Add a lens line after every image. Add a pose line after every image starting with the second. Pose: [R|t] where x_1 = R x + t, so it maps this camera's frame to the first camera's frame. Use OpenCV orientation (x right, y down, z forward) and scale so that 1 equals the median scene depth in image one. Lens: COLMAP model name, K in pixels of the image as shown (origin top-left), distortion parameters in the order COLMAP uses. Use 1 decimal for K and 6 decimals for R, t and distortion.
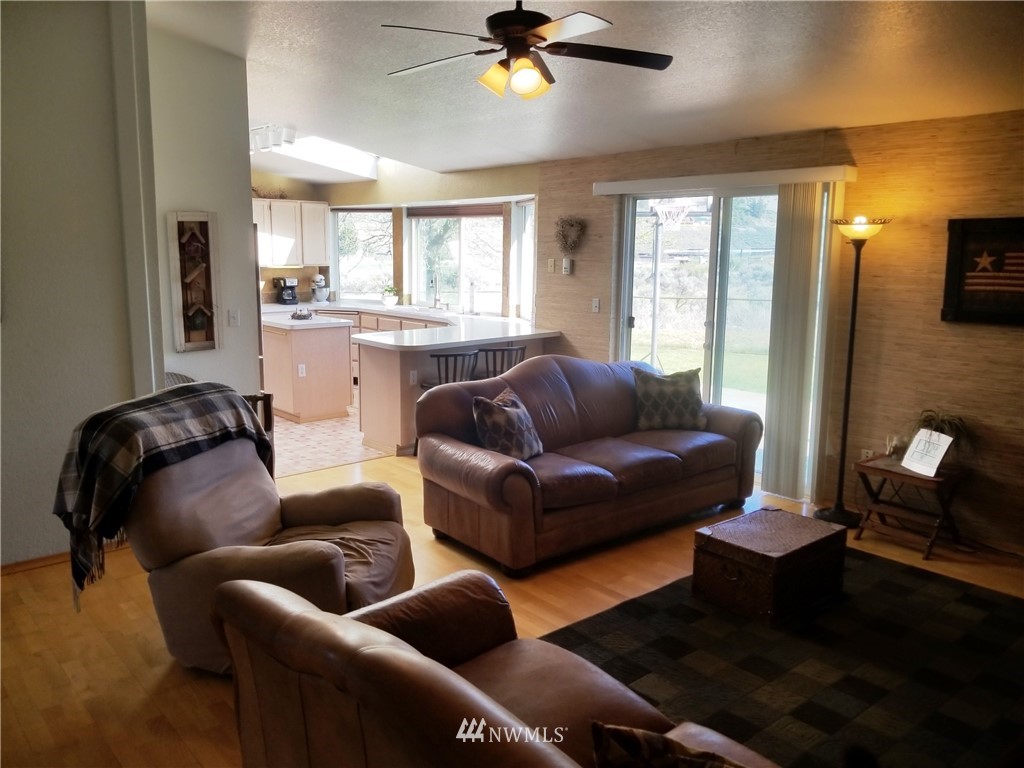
lens RADIAL K [[798.8, 0, 489.7], [0, 798.8, 372.3], [0, 0, 1]] dist [0.087531, -0.160027]
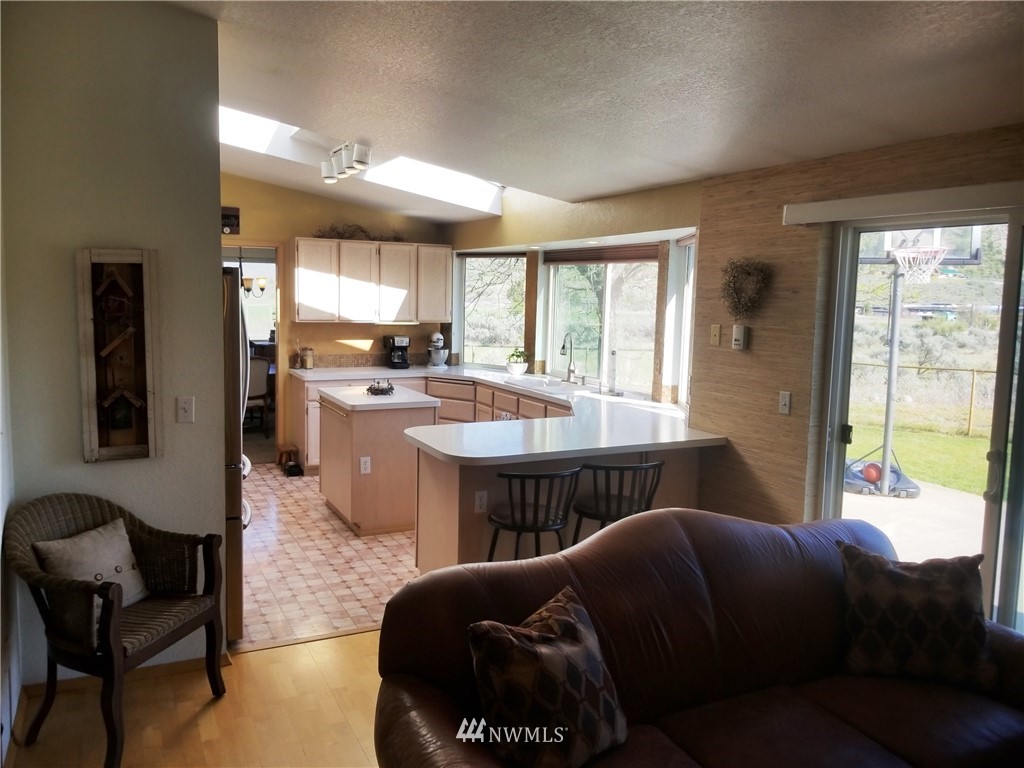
lens RADIAL K [[798.8, 0, 489.7], [0, 798.8, 372.3], [0, 0, 1]] dist [0.087531, -0.160027]
pose [[0.966333, 0.038374, -0.254418, 0.066891], [-0.053721, 0.997114, -0.053650, -0.058088], [0.251625, 0.065512, 0.965605, 0.326150]]
